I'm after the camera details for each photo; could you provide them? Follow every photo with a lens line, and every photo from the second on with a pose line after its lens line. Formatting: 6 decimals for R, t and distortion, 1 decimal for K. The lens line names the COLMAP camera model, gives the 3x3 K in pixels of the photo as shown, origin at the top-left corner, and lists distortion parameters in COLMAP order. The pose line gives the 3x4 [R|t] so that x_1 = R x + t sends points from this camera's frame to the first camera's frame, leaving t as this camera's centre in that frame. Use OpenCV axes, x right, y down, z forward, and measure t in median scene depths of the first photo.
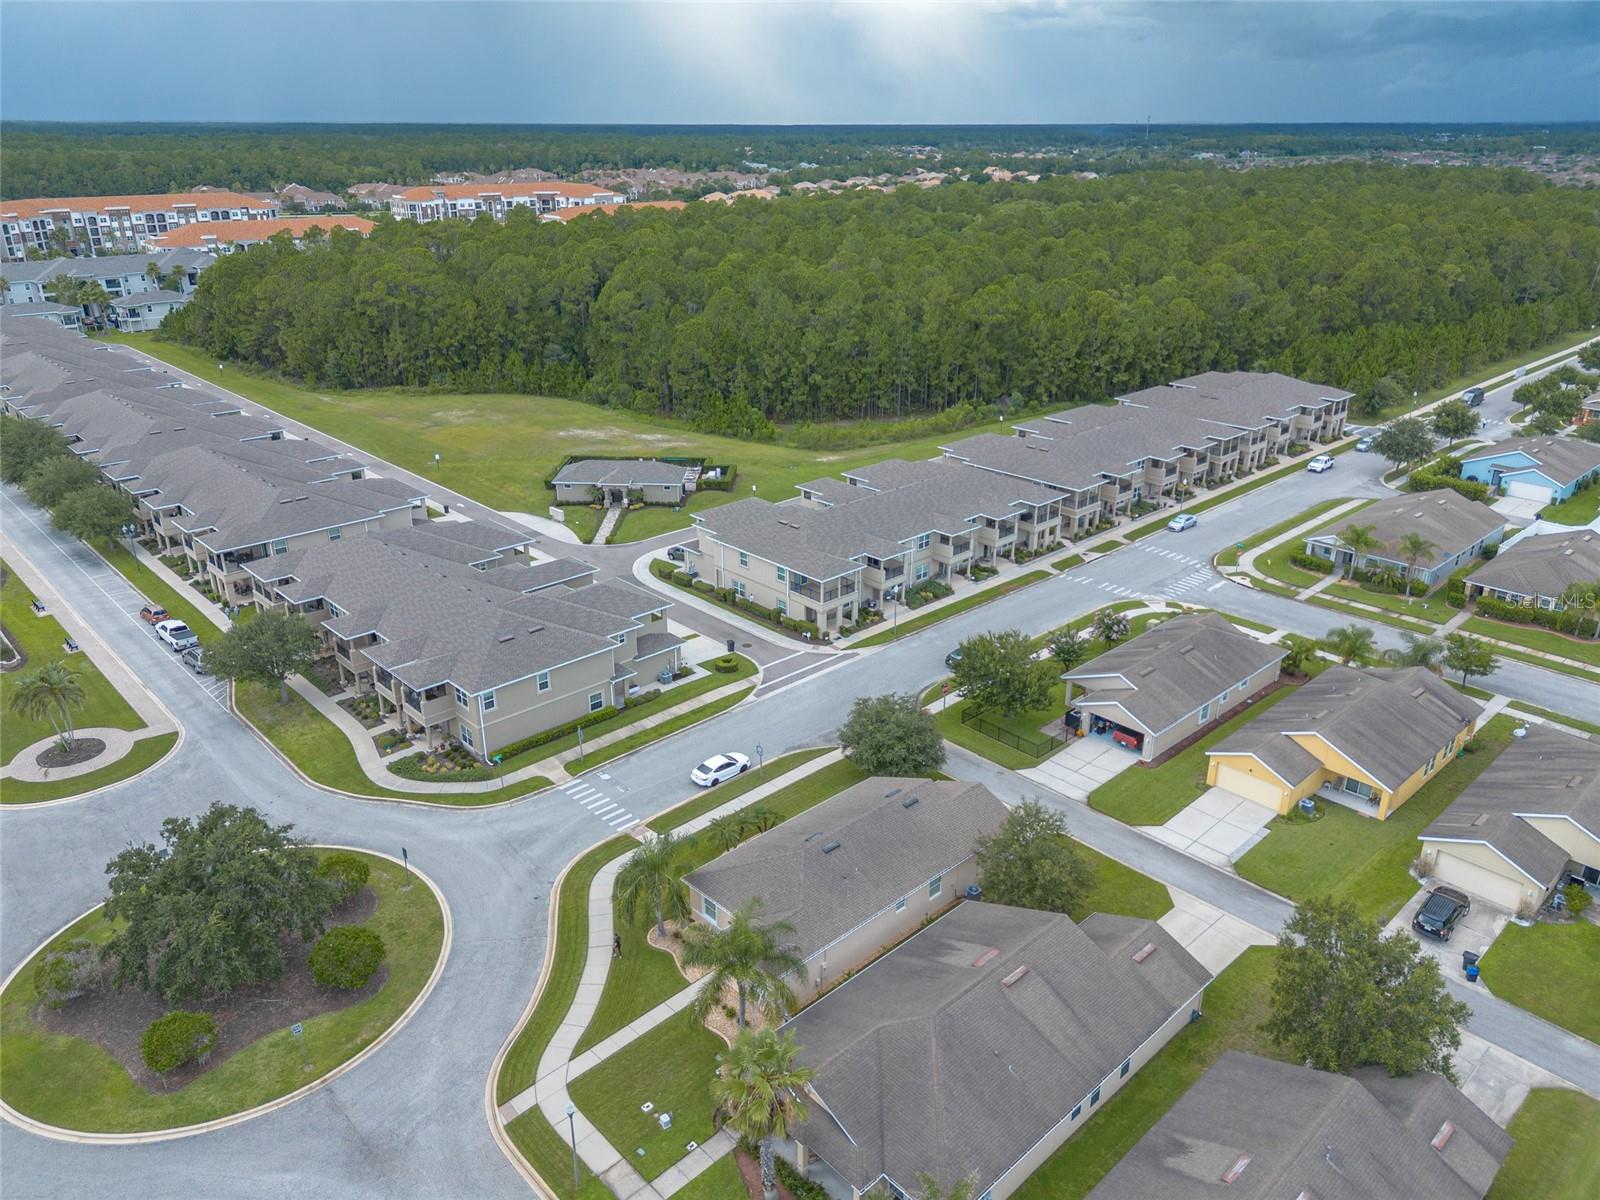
lens RADIAL K [[1138.7, 0, 796.3], [0, 1138.7, 602.9], [0, 0, 1]] dist [0.092167, -0.110829]
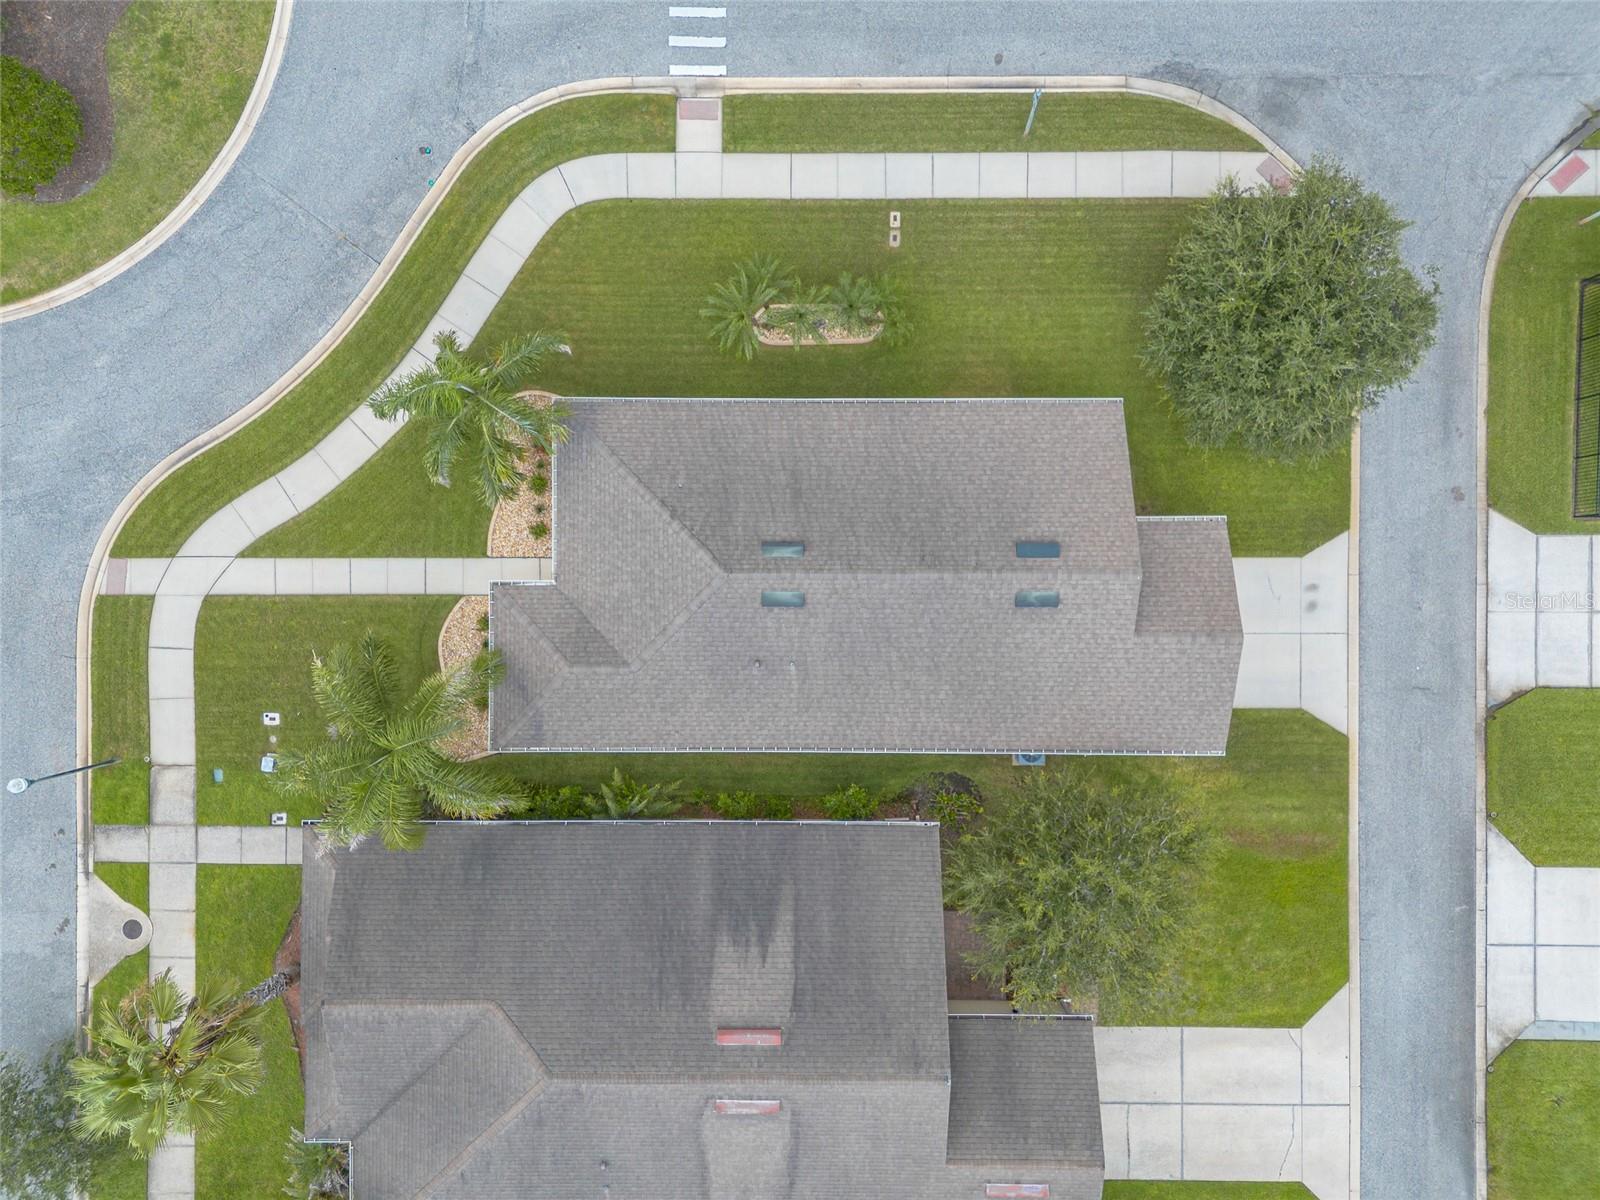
lens RADIAL K [[1138.7, 0, 795.8], [0, 1138.7, 618.6], [0, 0, 1]] dist [0.071549, -0.065224]
pose [[0.726895, 0.686746, -0.001858, 0.022830], [-0.256648, 0.274160, 0.926805, -0.122017], [0.636989, -0.673213, 0.375538, 0.459372]]
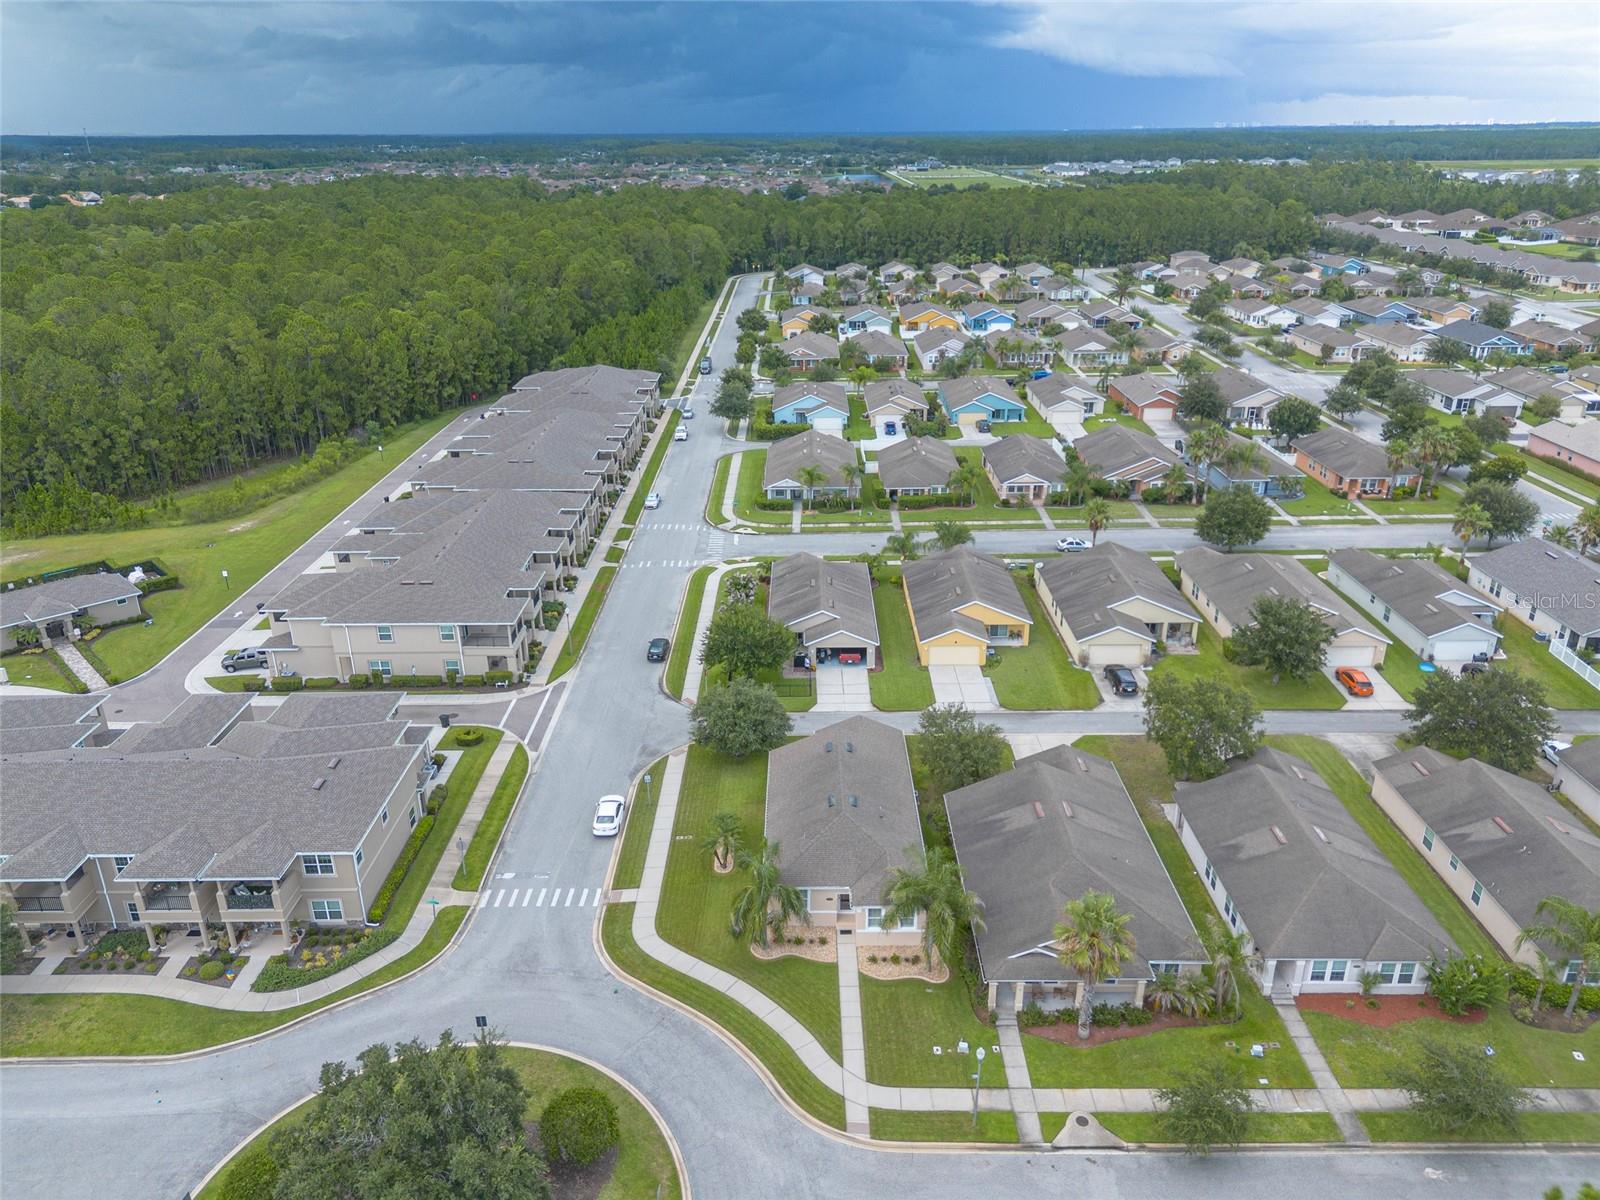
lens RADIAL K [[1128.5, 0, 797.0], [0, 1128.5, 604.2], [0, 0, 1]] dist [0.090261, -0.099786]
pose [[0.686888, -0.284516, 0.668757, -0.389544], [0.287686, 0.951467, 0.109306, -0.060679], [-0.667399, 0.117311, 0.735402, 0.109262]]
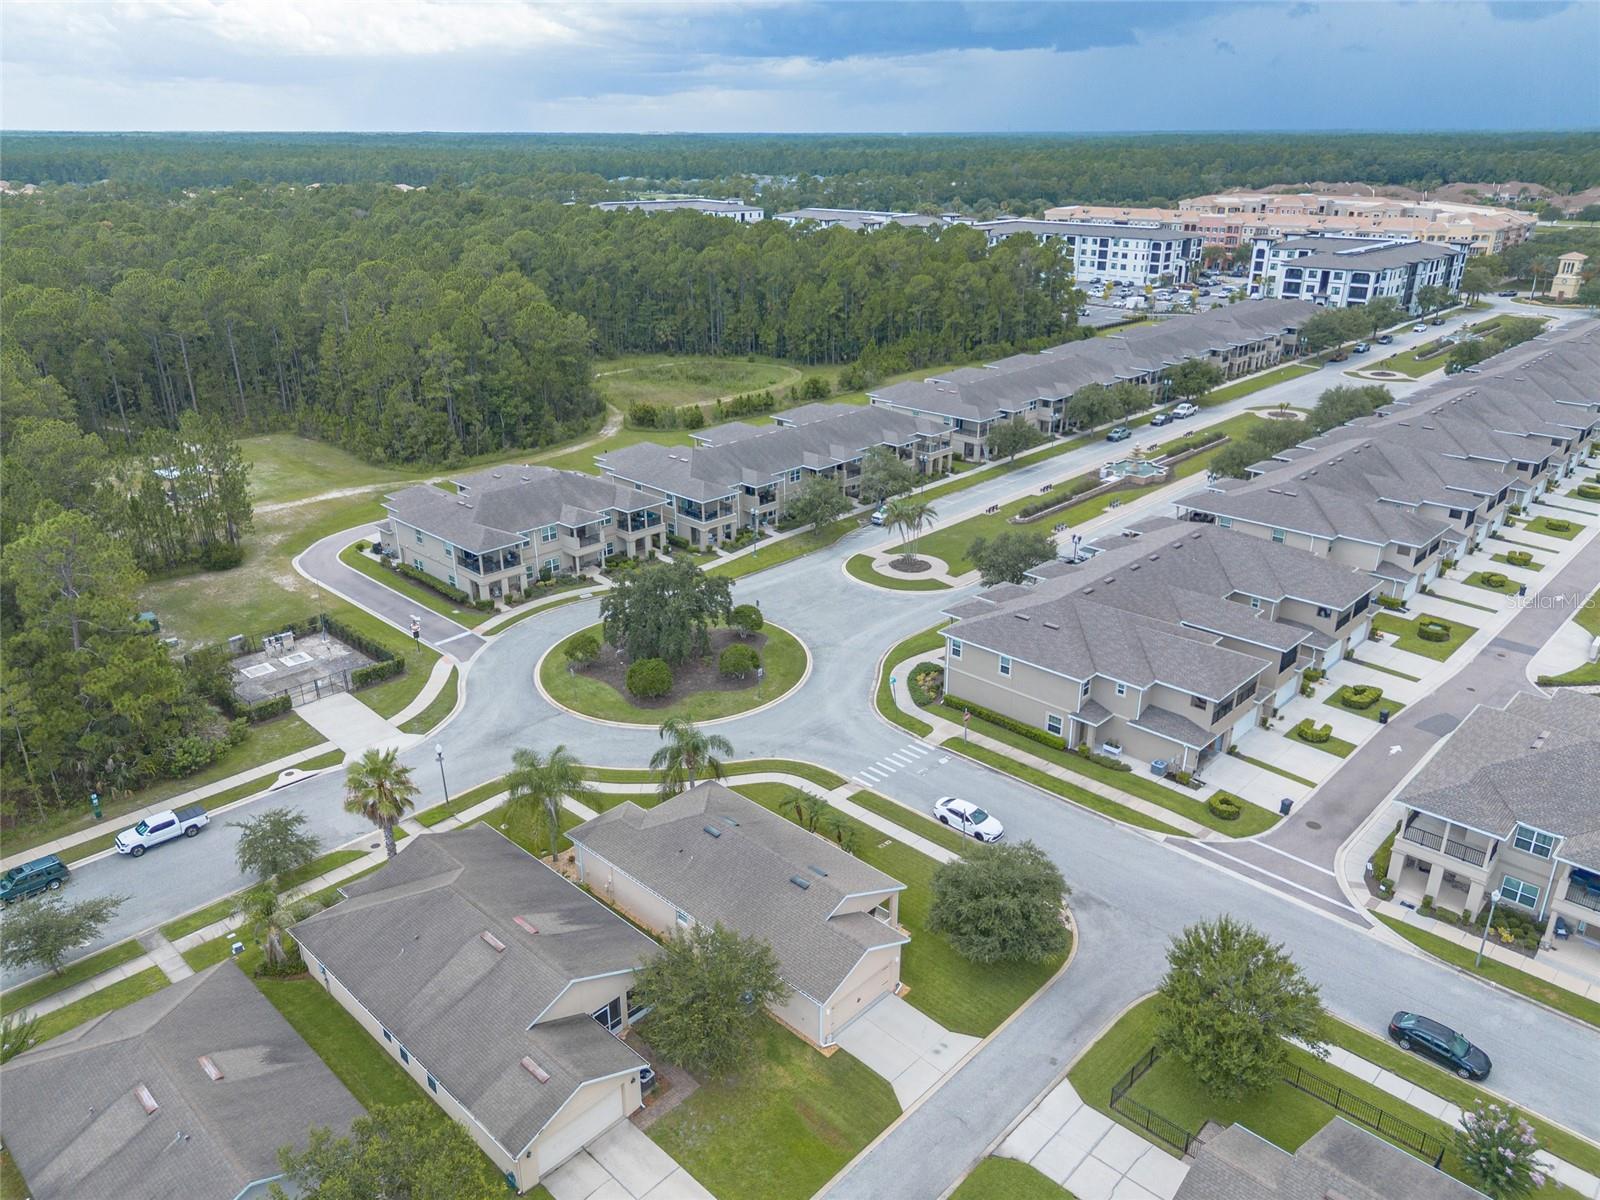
lens RADIAL K [[1128.5, 0, 797.0], [0, 1128.5, 604.2], [0, 0, 1]] dist [0.090261, -0.099786]
pose [[0.052855, 0.380966, -0.923077, 0.482273], [-0.382892, 0.861452, 0.333609, -0.173382], [0.922280, 0.335806, 0.191400, 0.454649]]
